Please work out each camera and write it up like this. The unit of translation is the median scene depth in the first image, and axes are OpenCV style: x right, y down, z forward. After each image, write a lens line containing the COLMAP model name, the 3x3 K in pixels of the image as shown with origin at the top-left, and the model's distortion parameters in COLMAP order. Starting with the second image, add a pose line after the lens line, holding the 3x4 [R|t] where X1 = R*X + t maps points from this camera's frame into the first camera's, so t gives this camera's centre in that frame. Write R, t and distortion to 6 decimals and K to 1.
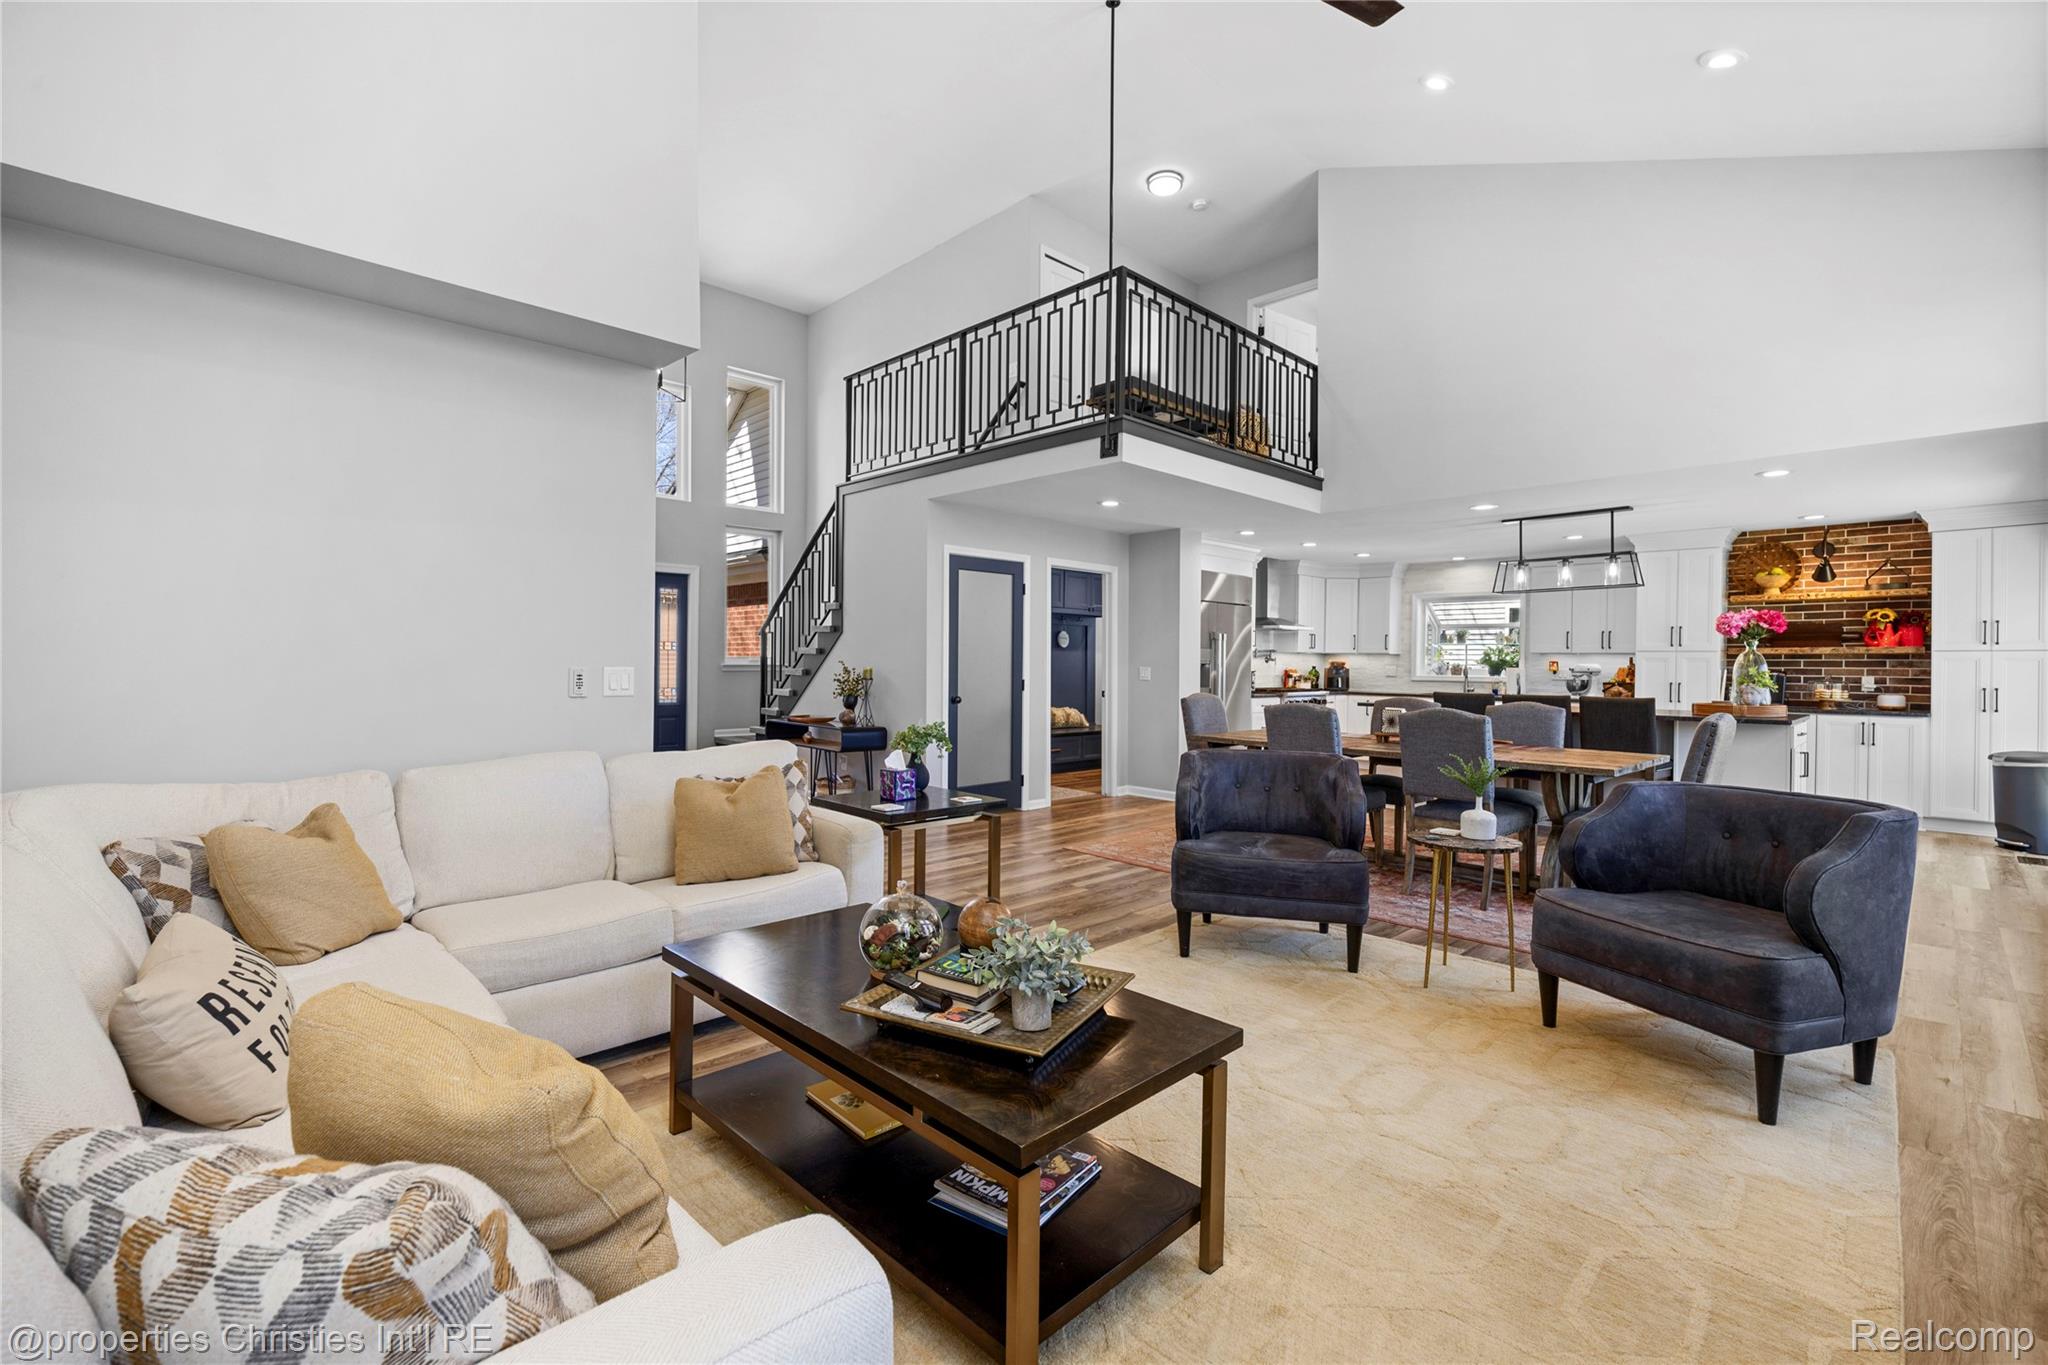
lens RADIAL K [[887.4, 0, 1019.2], [0, 887.4, 676.8], [0, 0, 1]] dist [0.000164, 0.000008]
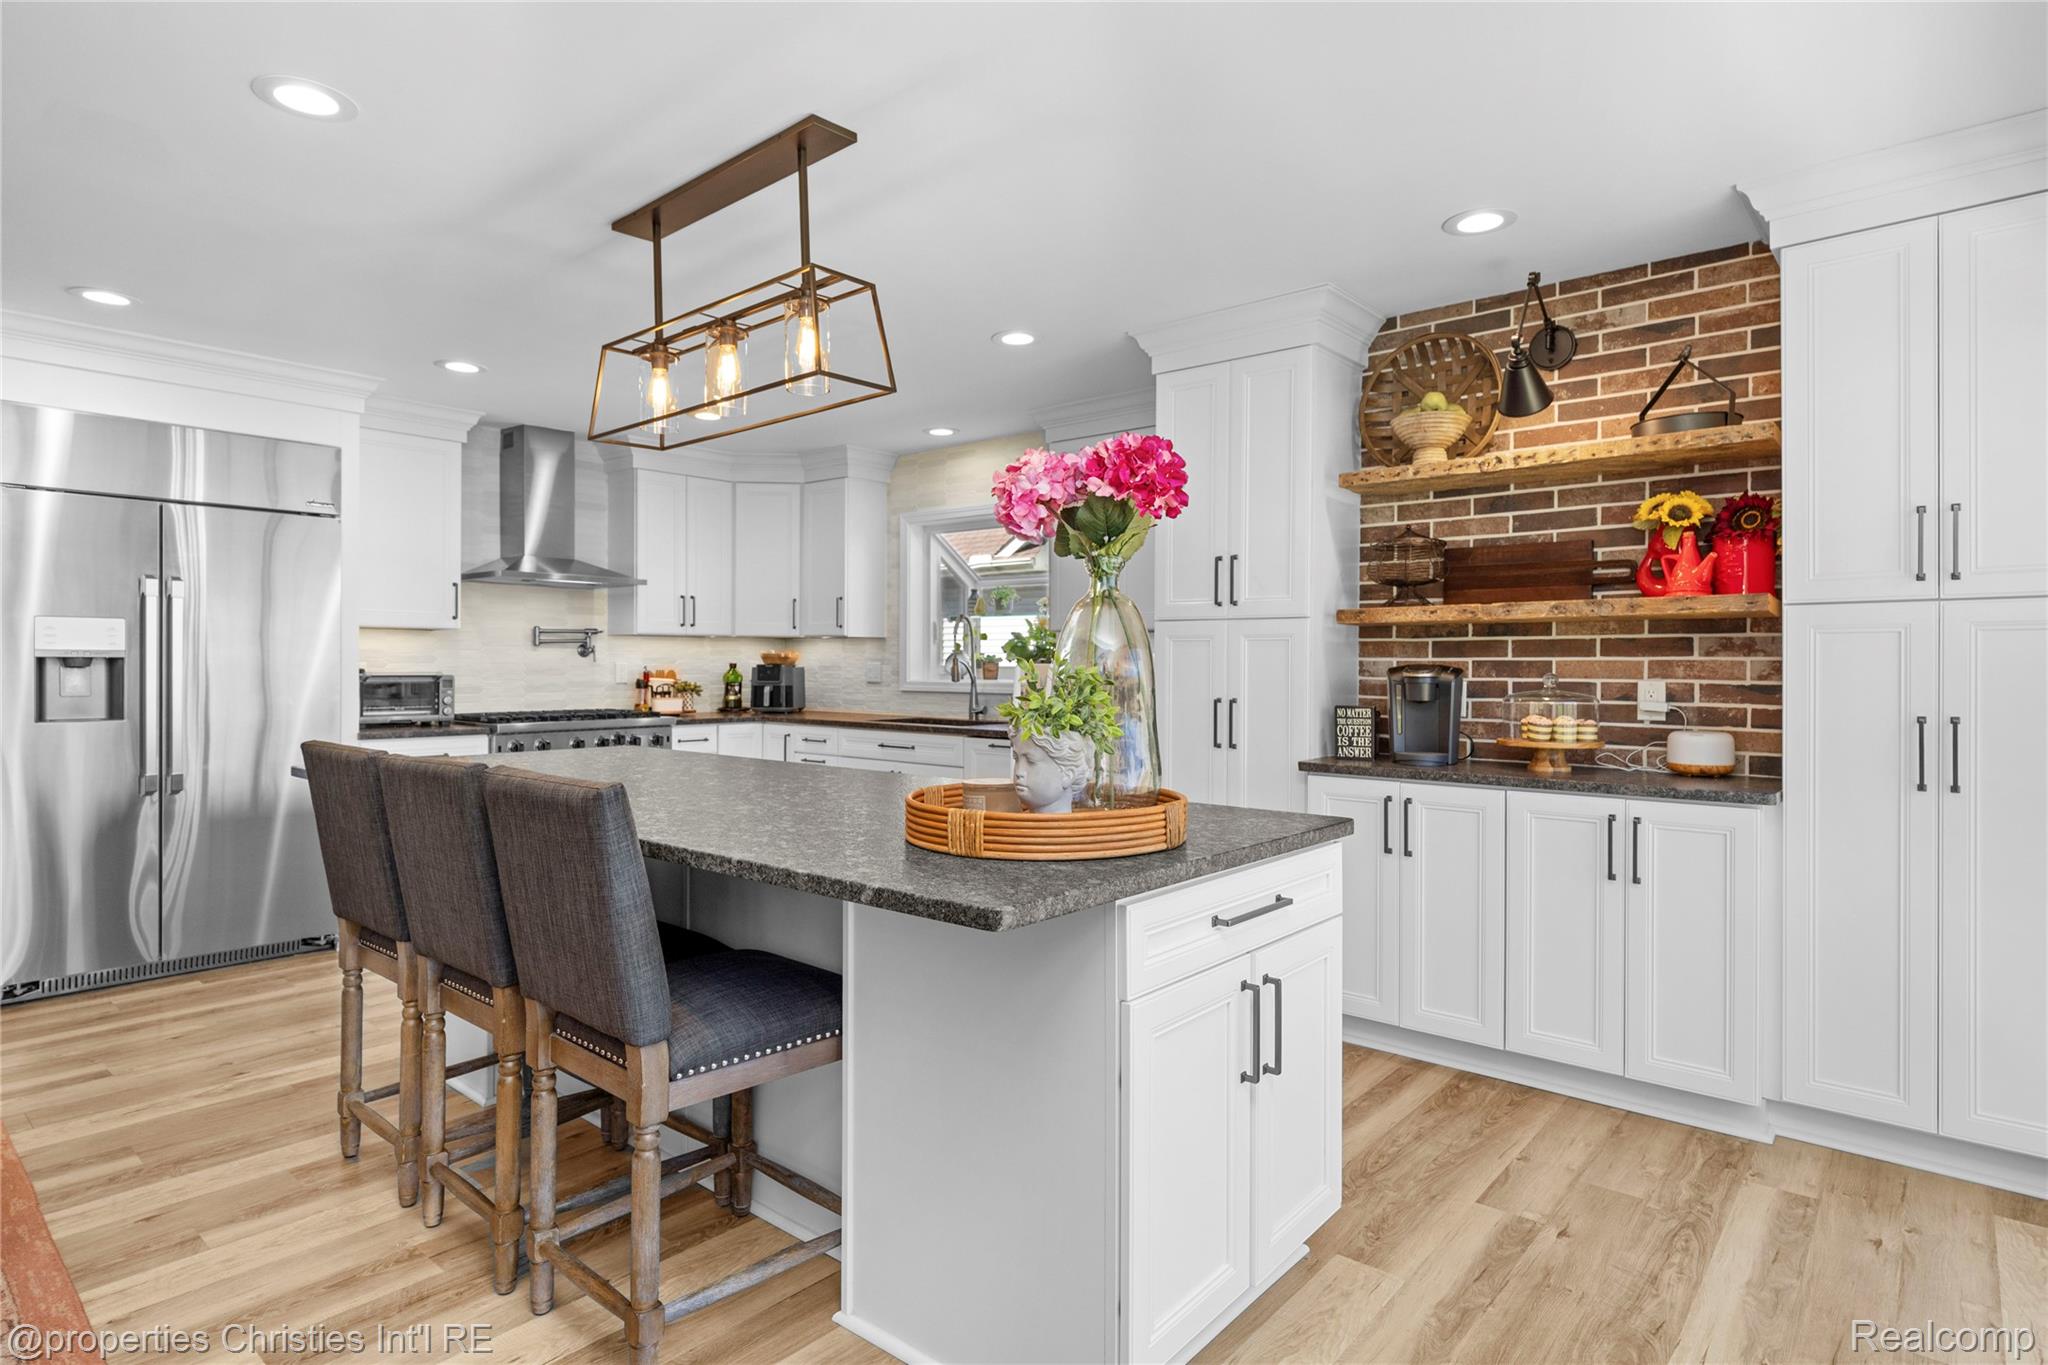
lens RADIAL K [[1096.4, 0, 1018.2], [0, 1096.4, 669.1], [0, 0, 1]] dist [0.000916, 0.000318]
pose [[0.995994, -0.004975, 0.089282, 0.657740], [0.005928, 0.999928, -0.010422, -0.001902], [-0.089224, 0.010910, 0.995952, 0.573770]]
